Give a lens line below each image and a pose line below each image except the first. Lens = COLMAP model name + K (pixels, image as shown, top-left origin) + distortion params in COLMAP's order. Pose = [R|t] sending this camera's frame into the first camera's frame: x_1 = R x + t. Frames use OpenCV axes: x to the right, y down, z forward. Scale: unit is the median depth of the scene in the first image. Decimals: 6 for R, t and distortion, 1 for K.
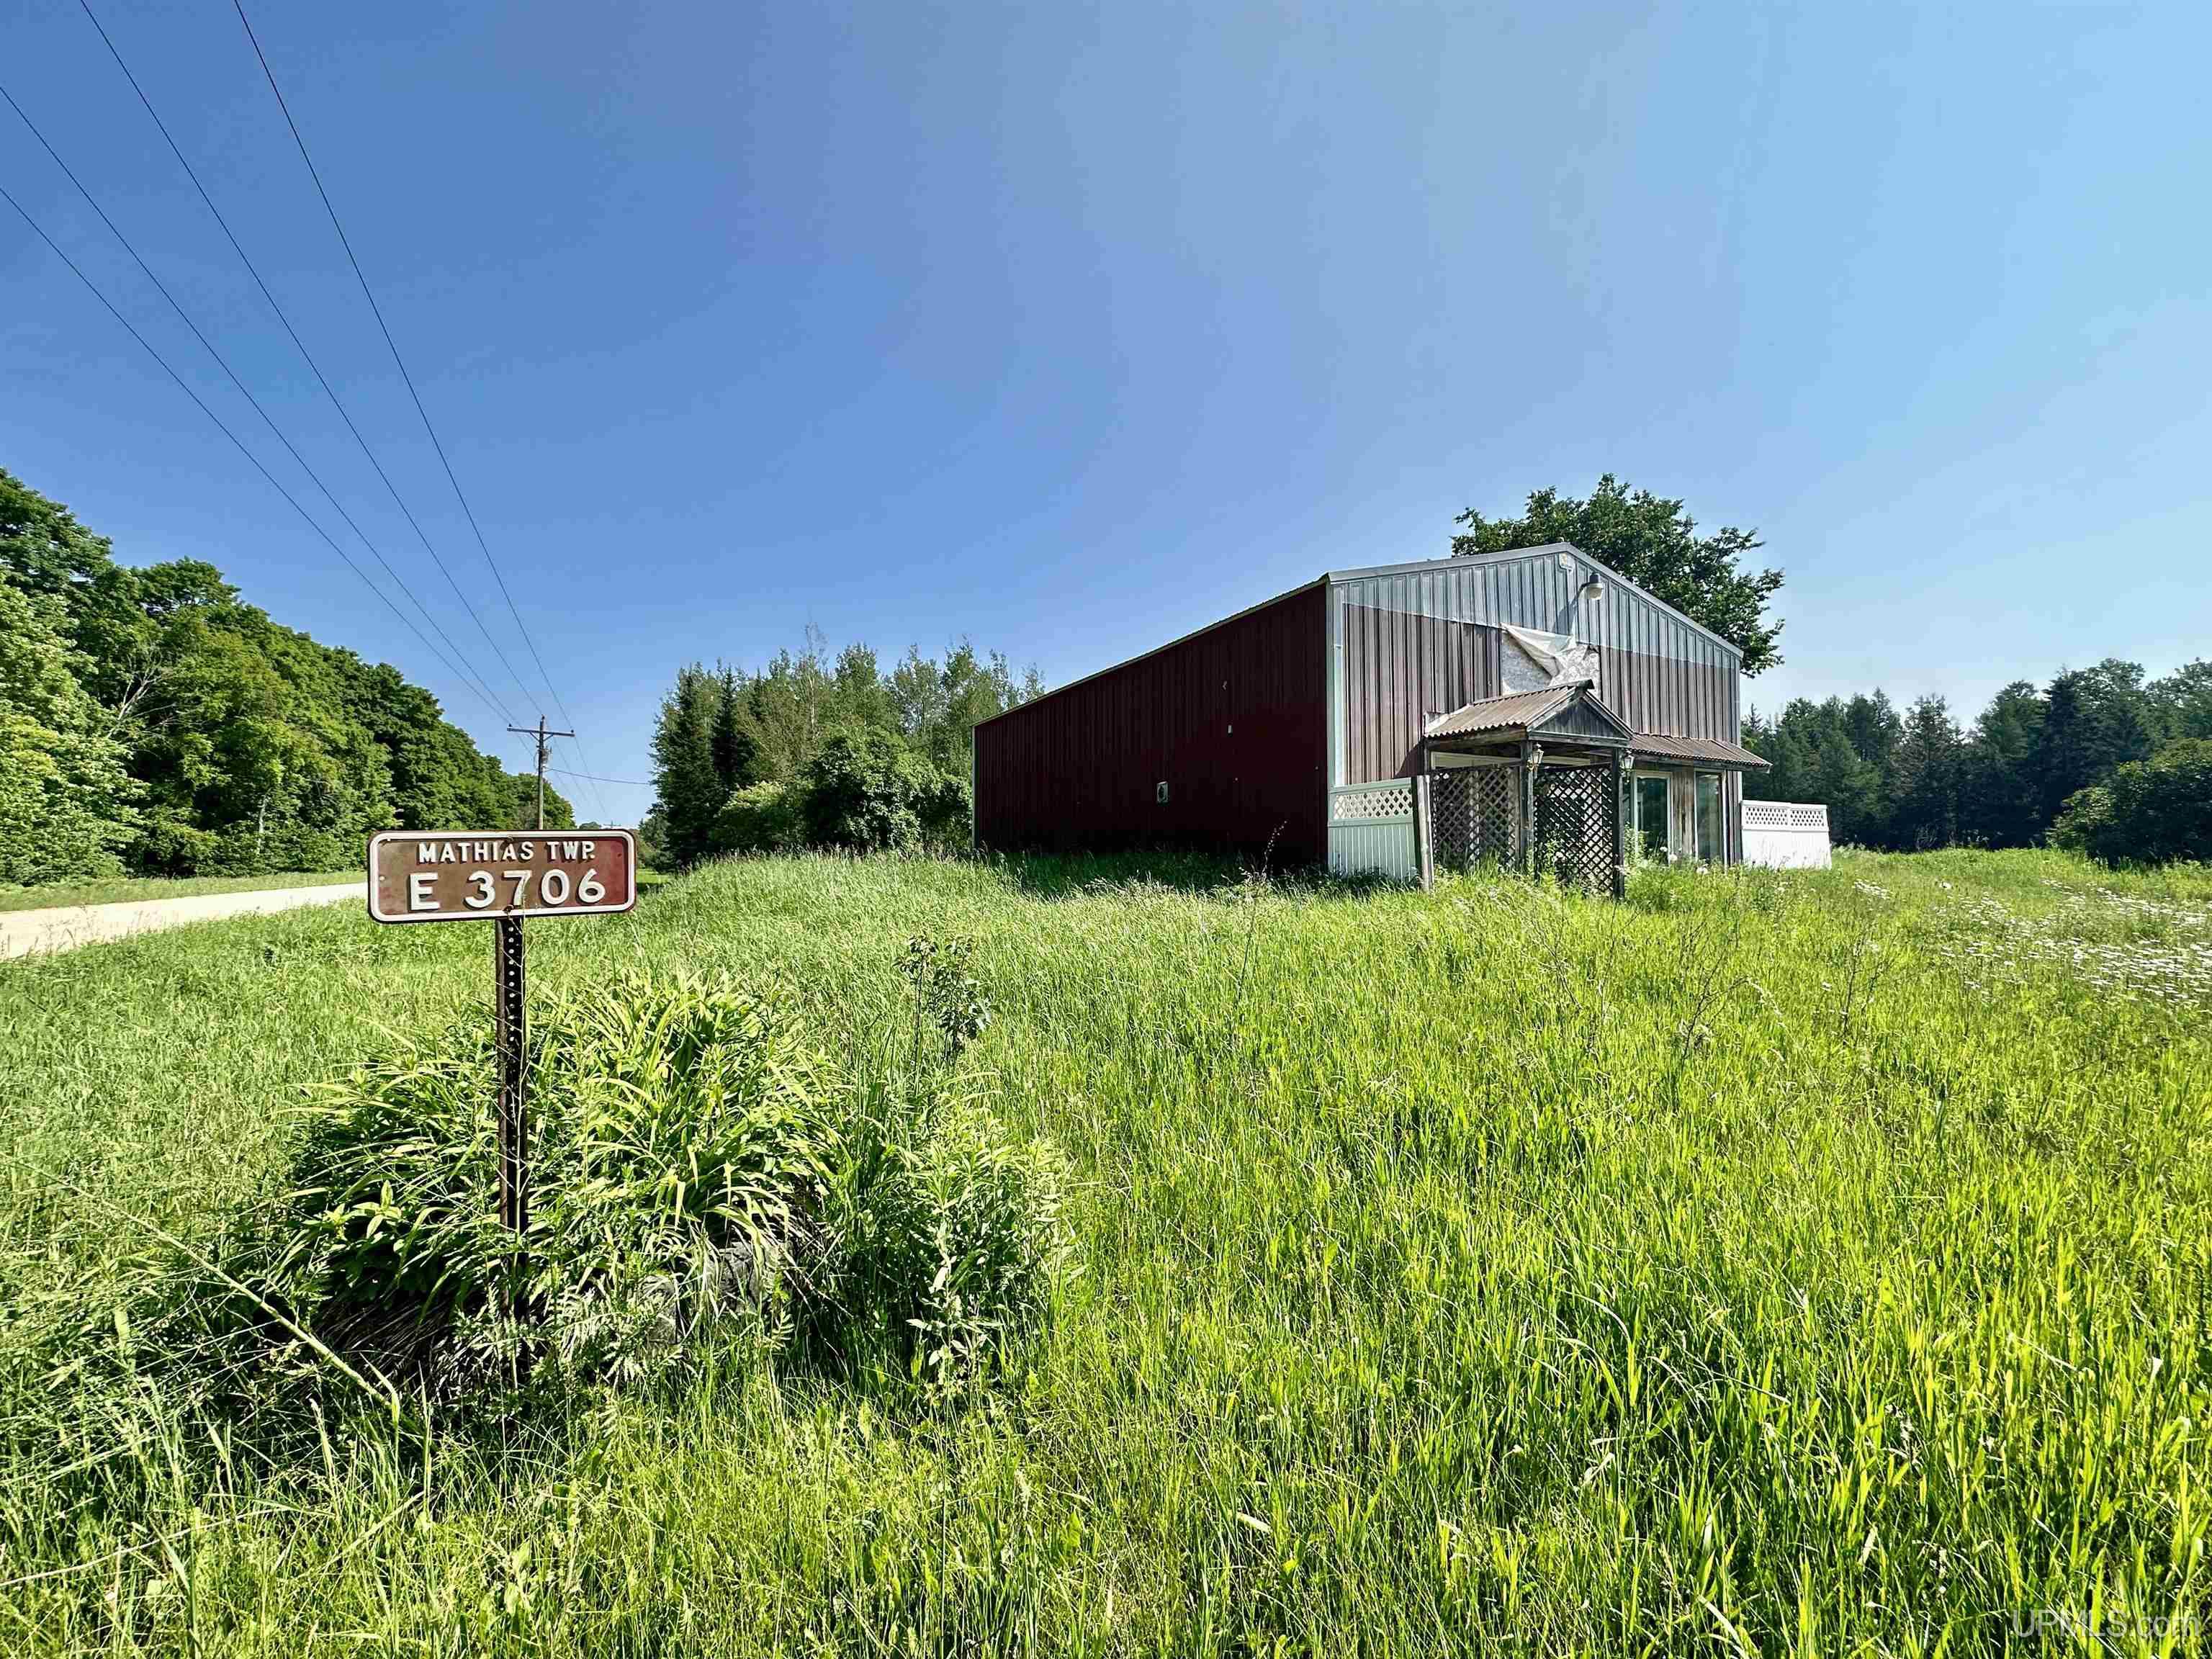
lens RADIAL K [[877.9, 0, 1111.4], [0, 877.9, 839.4], [0, 0, 1]] dist [-0.001573, 0.000096]
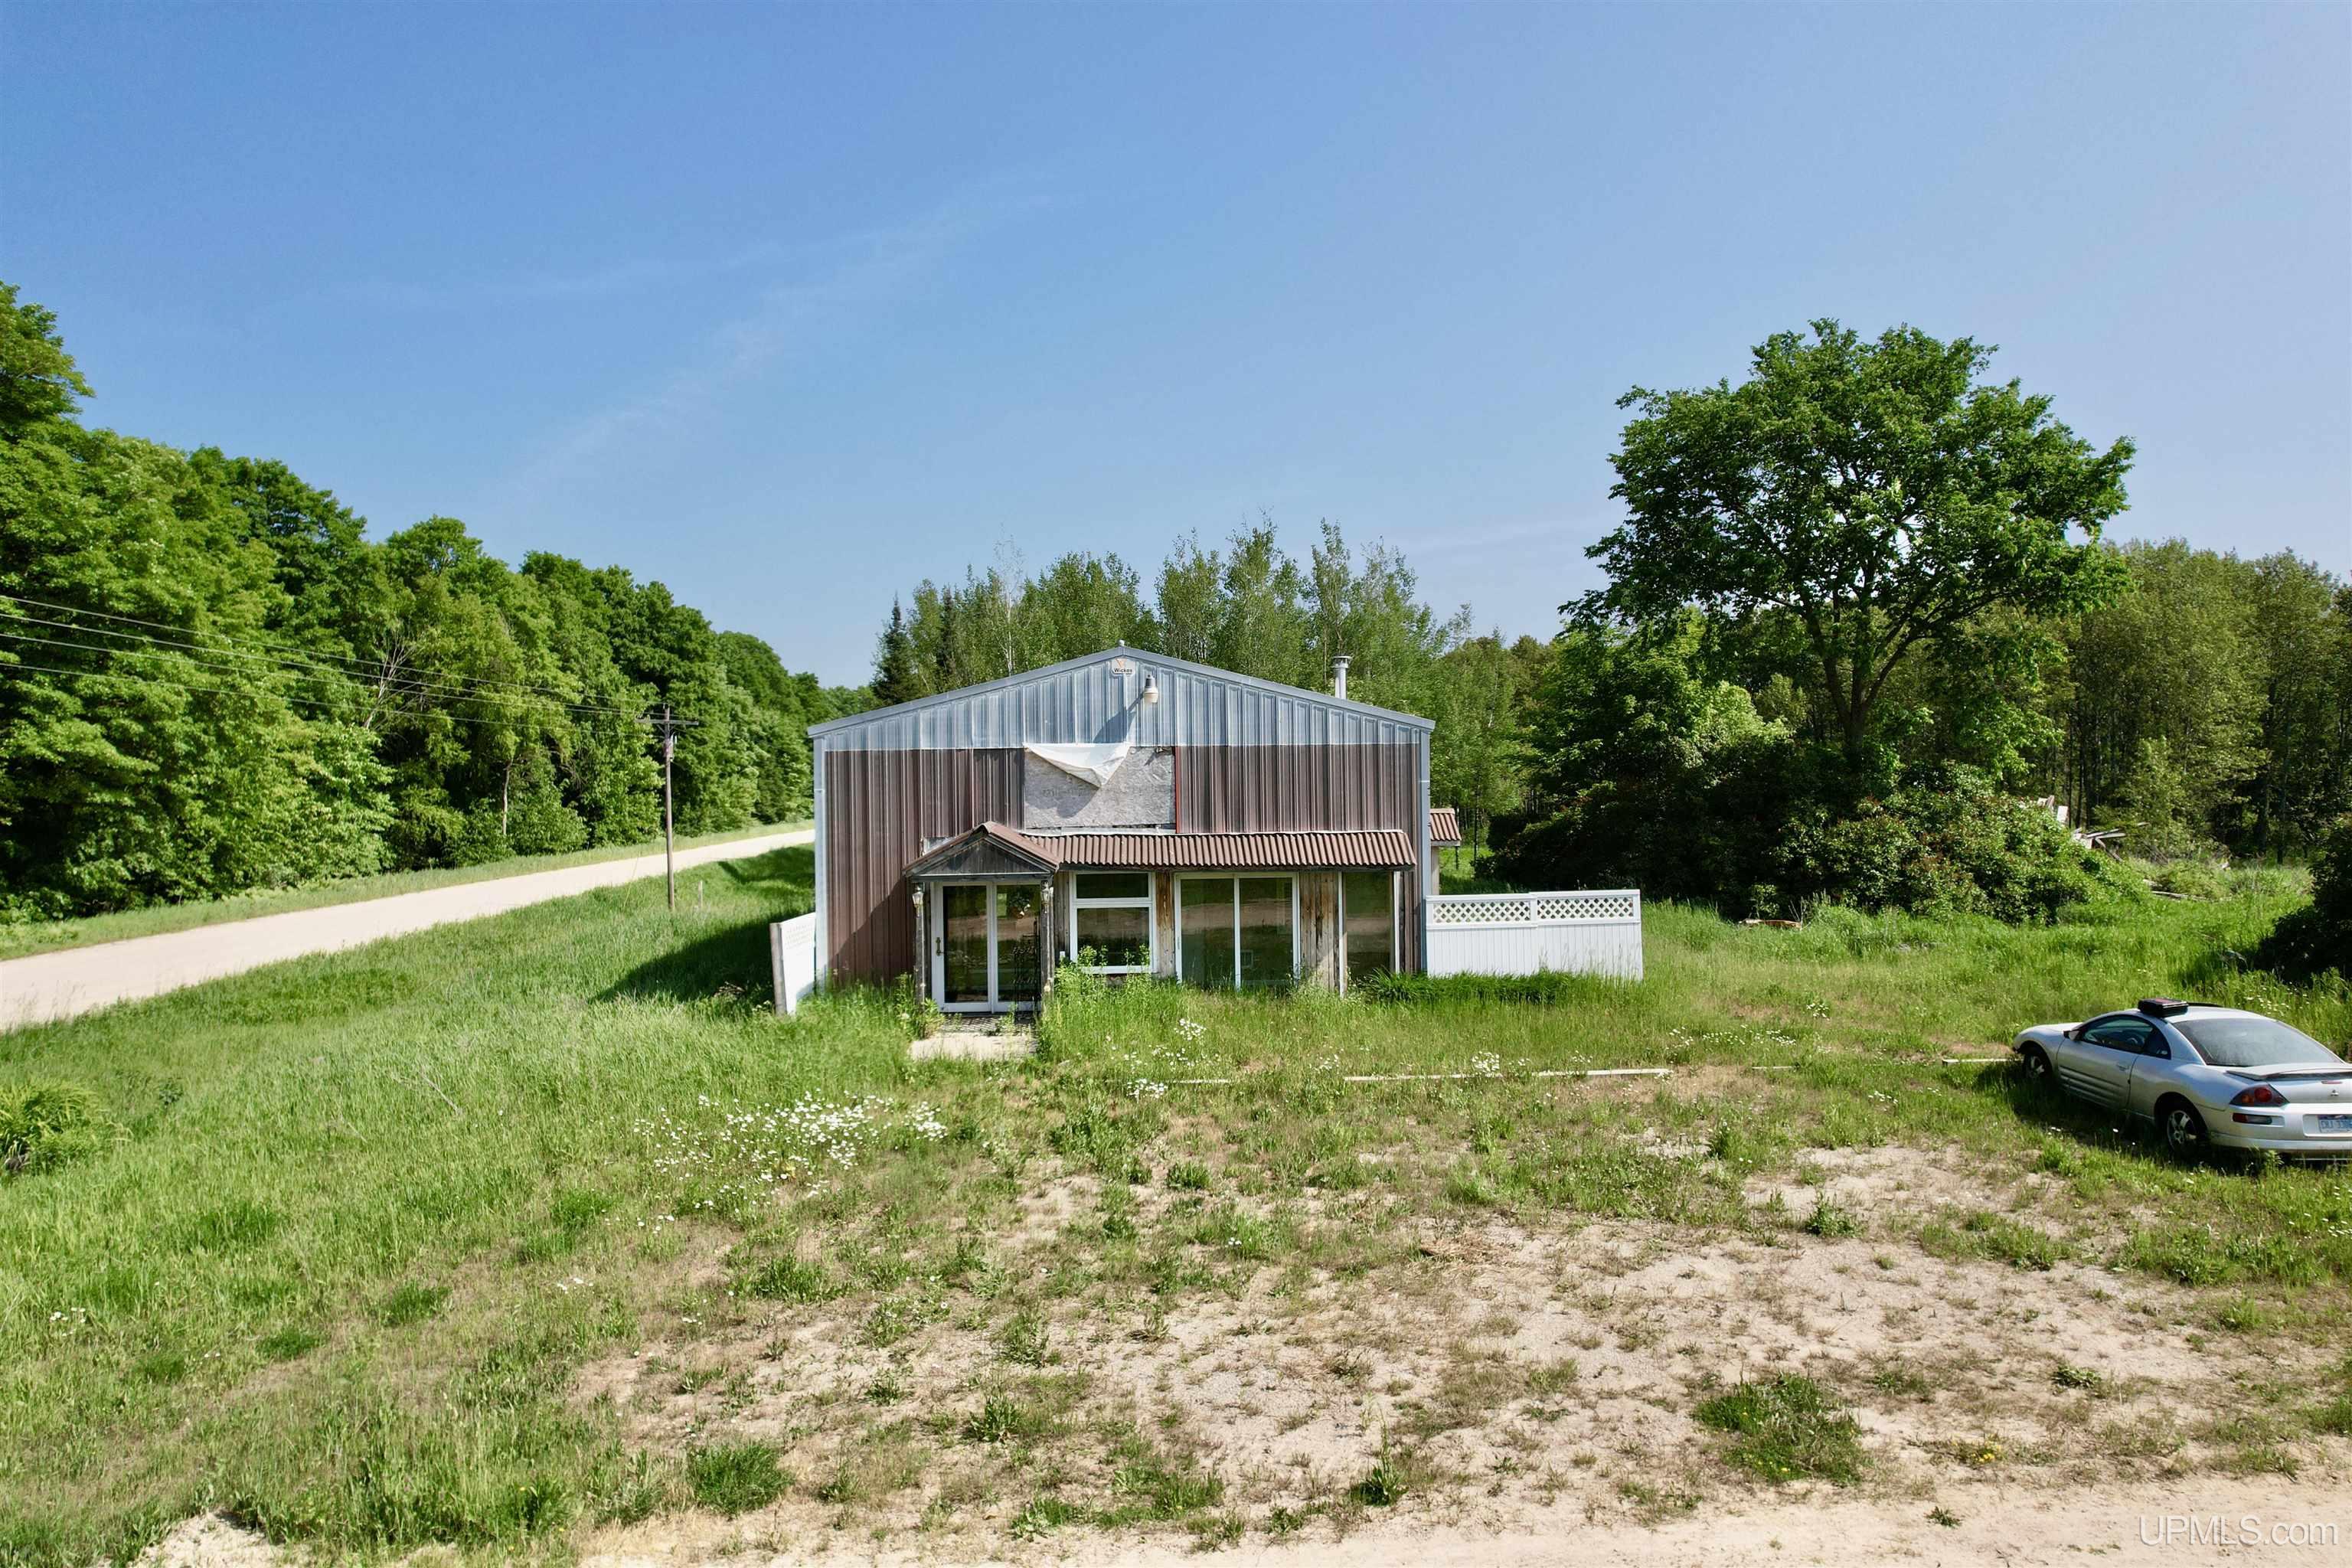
lens RADIAL K [[1503.7, 0, 1174.0], [0, 1503.7, 782.3], [0, 0, 1]] dist [-0.032503, 0.000057]
pose [[0.911169, -0.012570, -0.411841, 0.310542], [0.022383, 0.999569, 0.019013, -0.053611], [0.411424, -0.026542, 0.911057, -0.124081]]
